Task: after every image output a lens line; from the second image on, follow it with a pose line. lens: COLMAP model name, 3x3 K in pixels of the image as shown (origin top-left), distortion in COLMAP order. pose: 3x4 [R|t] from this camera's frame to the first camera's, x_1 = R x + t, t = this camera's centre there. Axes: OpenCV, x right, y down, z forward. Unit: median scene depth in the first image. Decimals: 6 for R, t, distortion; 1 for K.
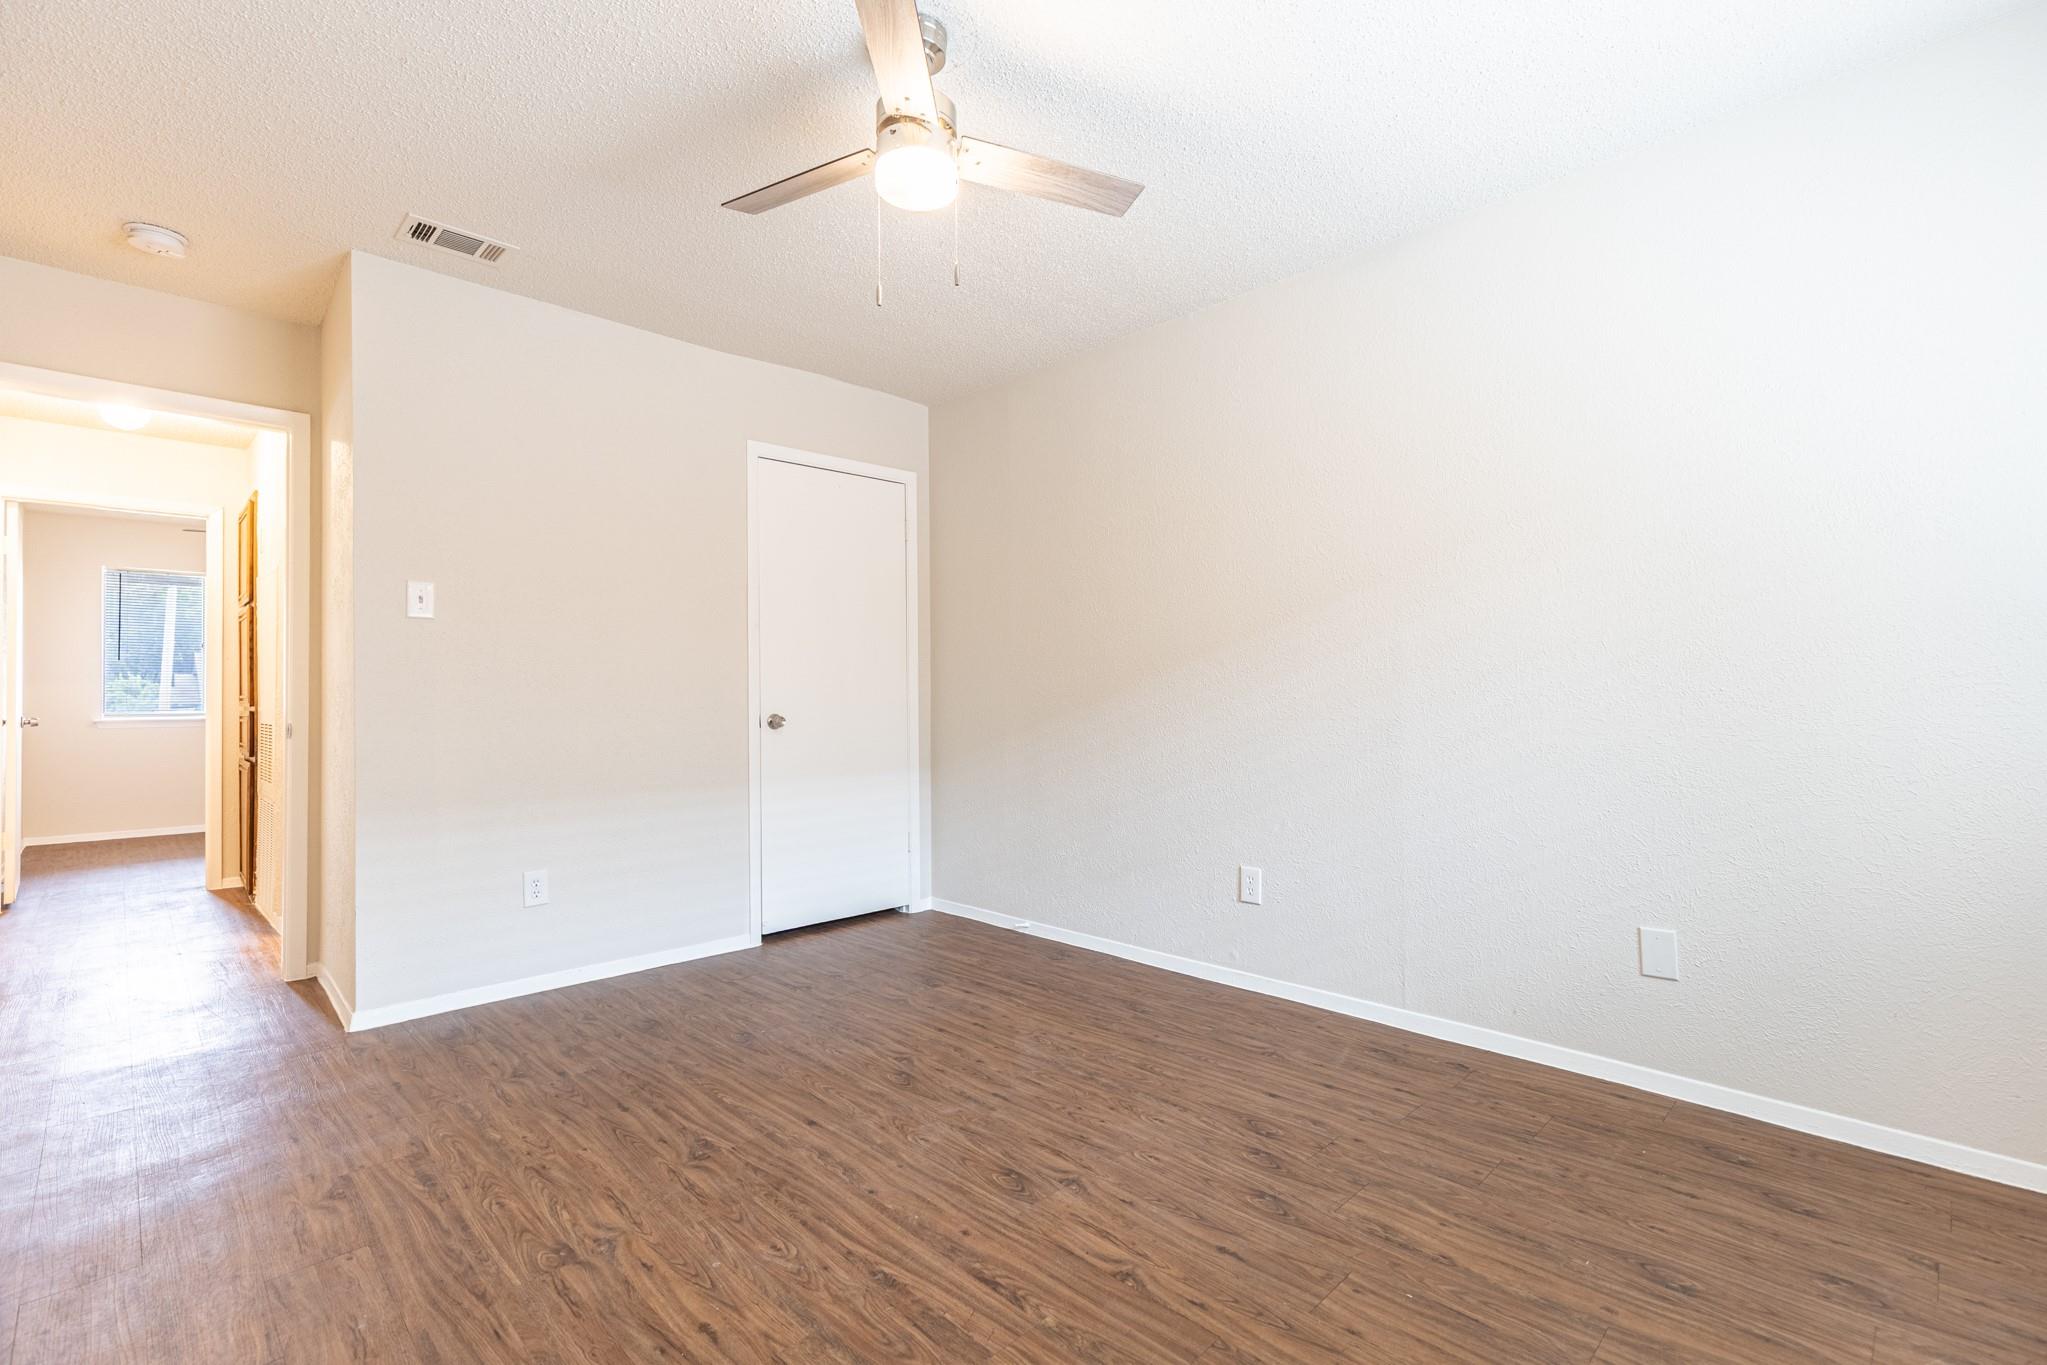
lens RADIAL K [[918.3, 0, 1030.0], [0, 918.3, 679.6], [0, 0, 1]] dist [0.007779, -0.001451]
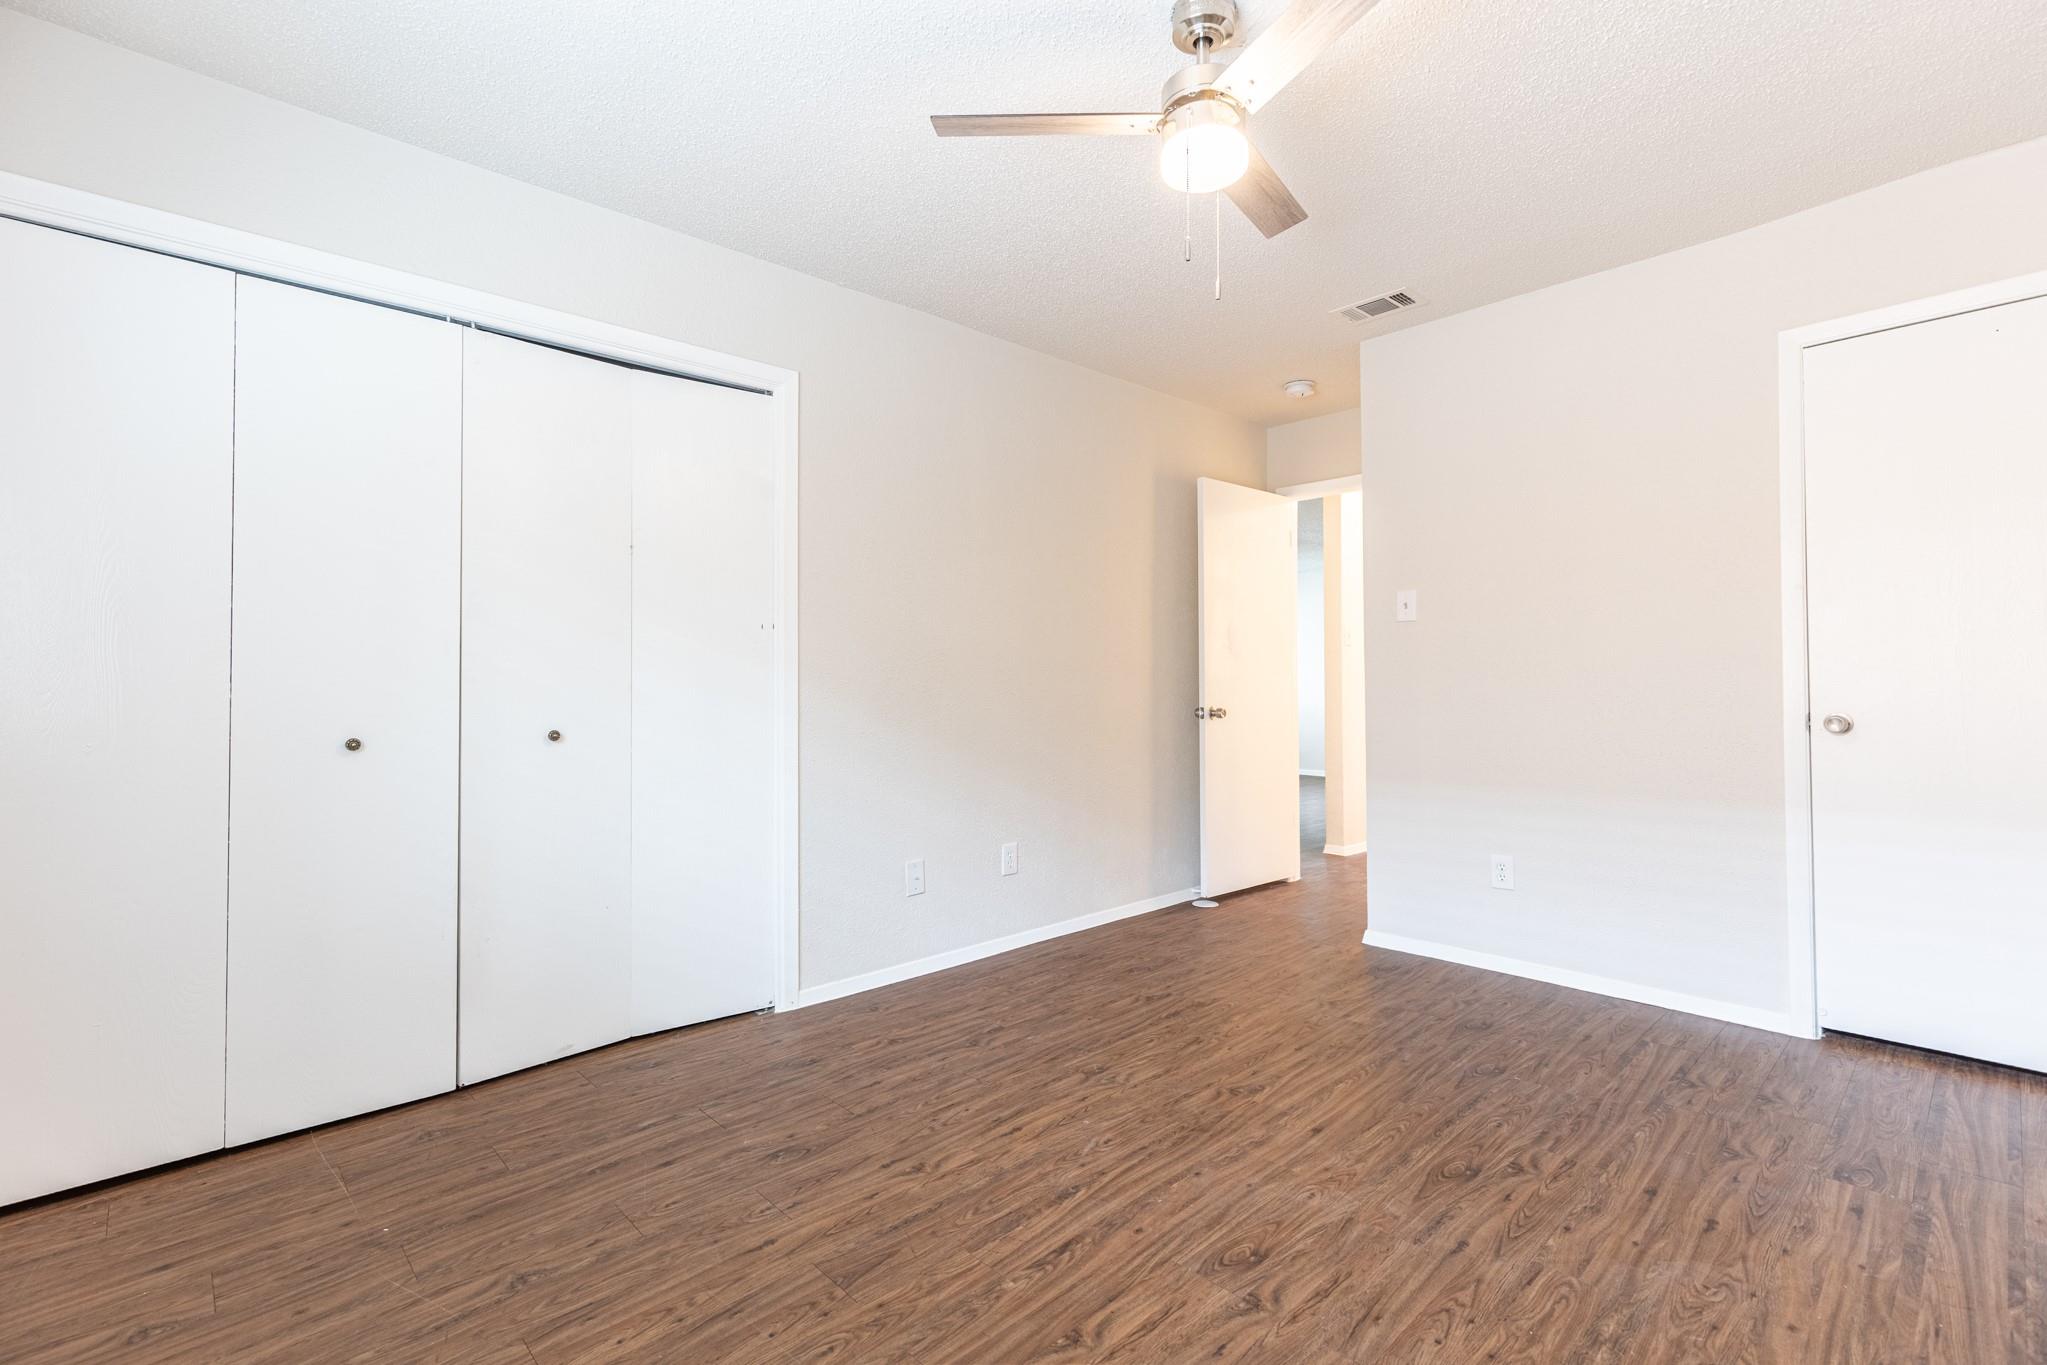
lens RADIAL K [[922.1, 0, 1034.5], [0, 922.1, 676.2], [0, 0, 1]] dist [0.006547, -0.000076]
pose [[-0.023853, -0.004419, -0.999706, 0.646300], [0.023303, 0.999716, -0.004975, -0.000530], [0.999444, -0.023415, -0.023743, 0.634437]]
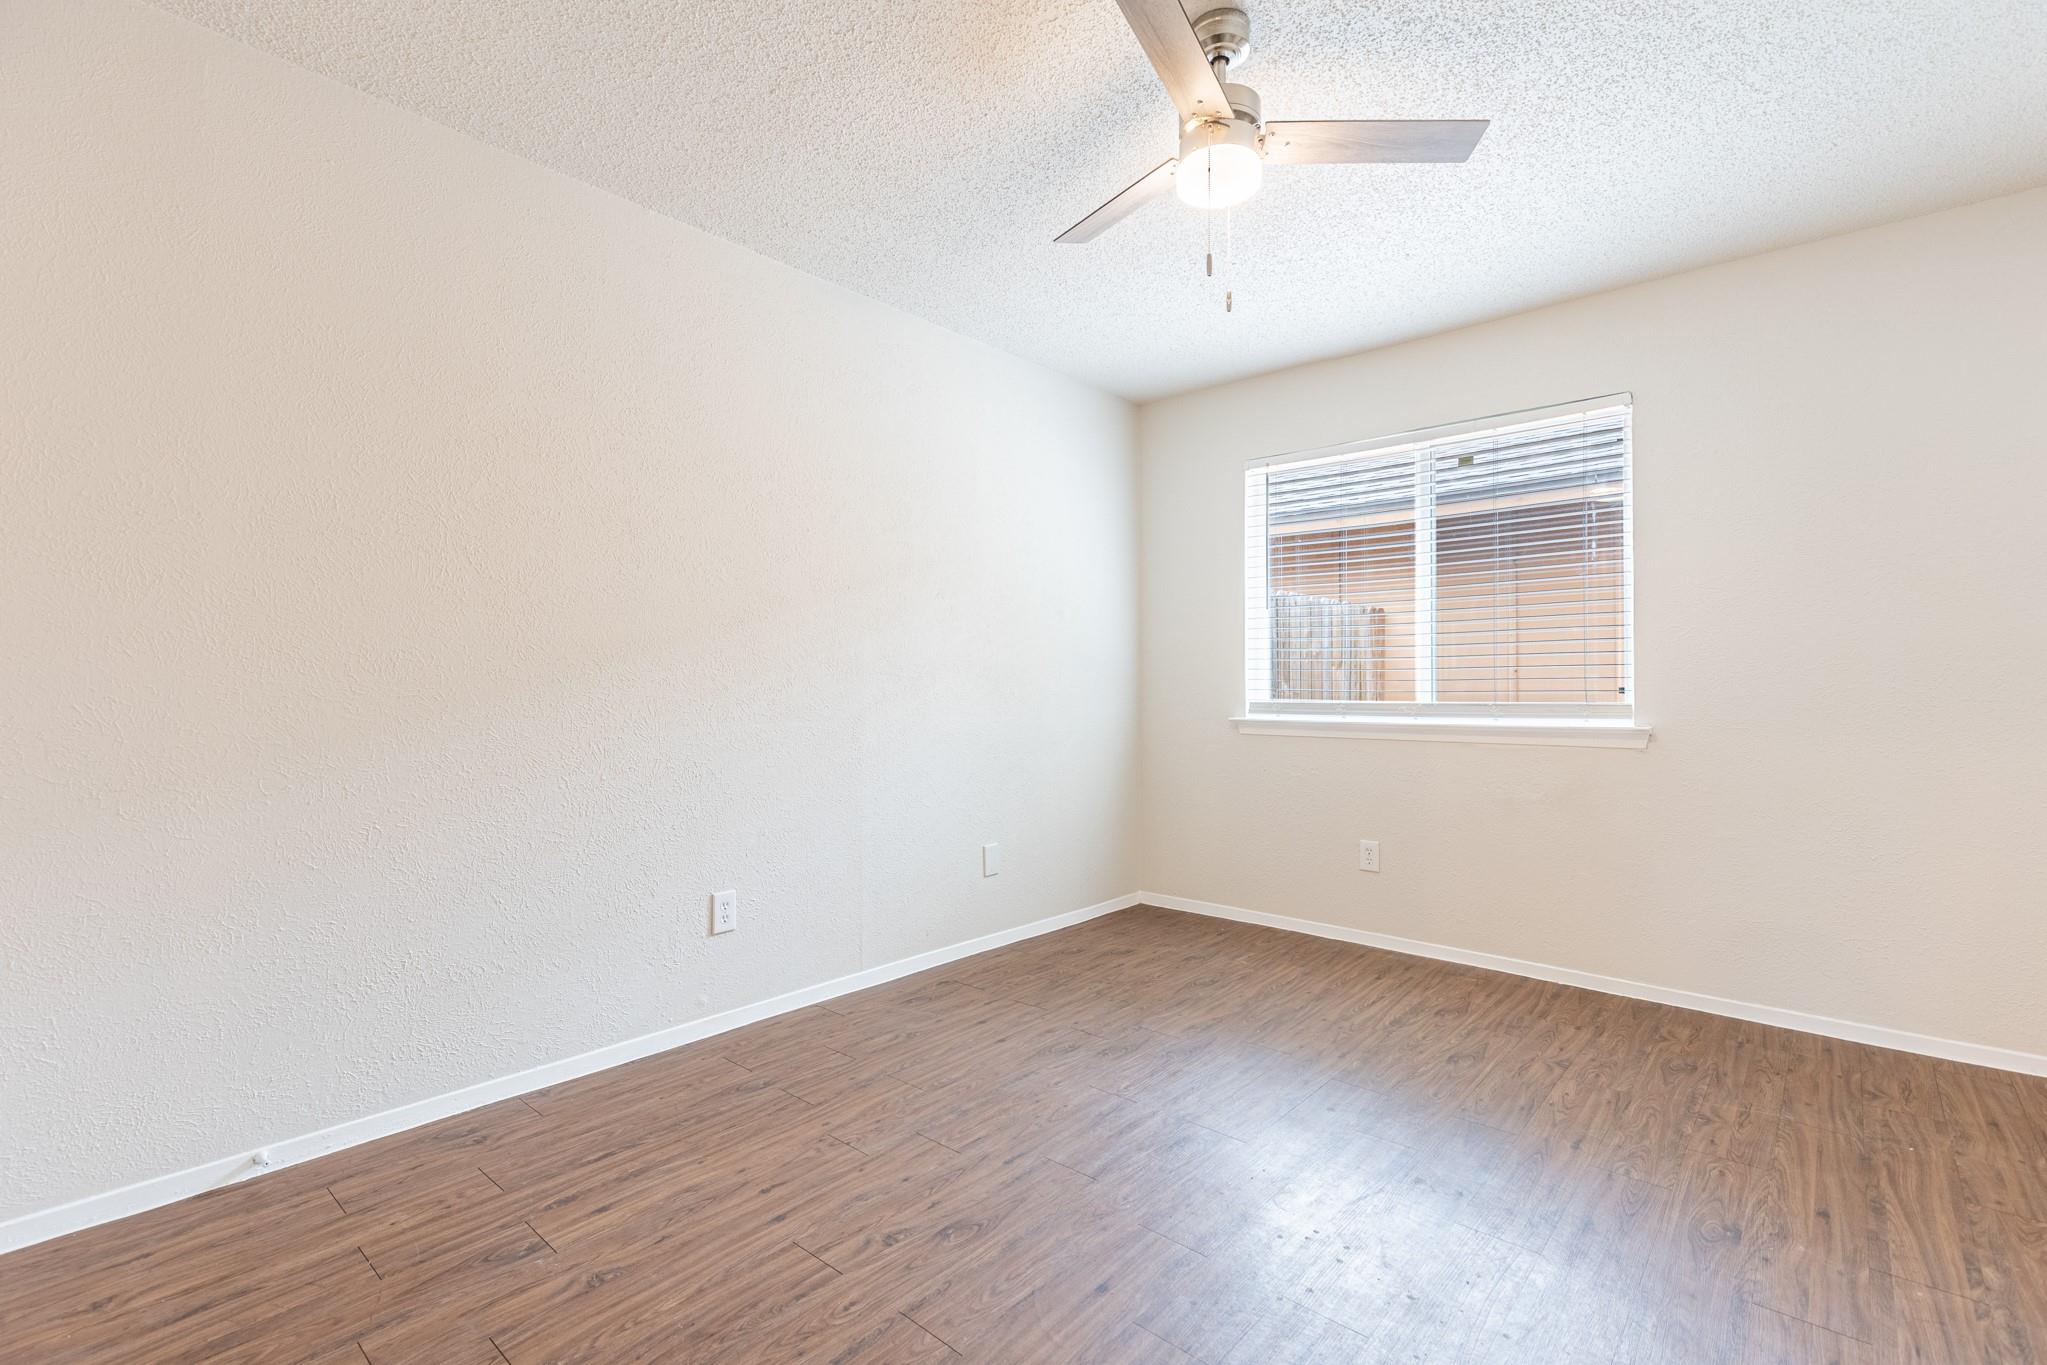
lens RADIAL K [[918.3, 0, 1030.0], [0, 918.3, 679.6], [0, 0, 1]] dist [0.007779, -0.001451]
pose [[-0.061152, 0.017837, 0.997969, -0.832252], [-0.015325, 0.999706, -0.018807, 0.014930], [-0.998011, -0.016444, -0.060861, 0.956258]]
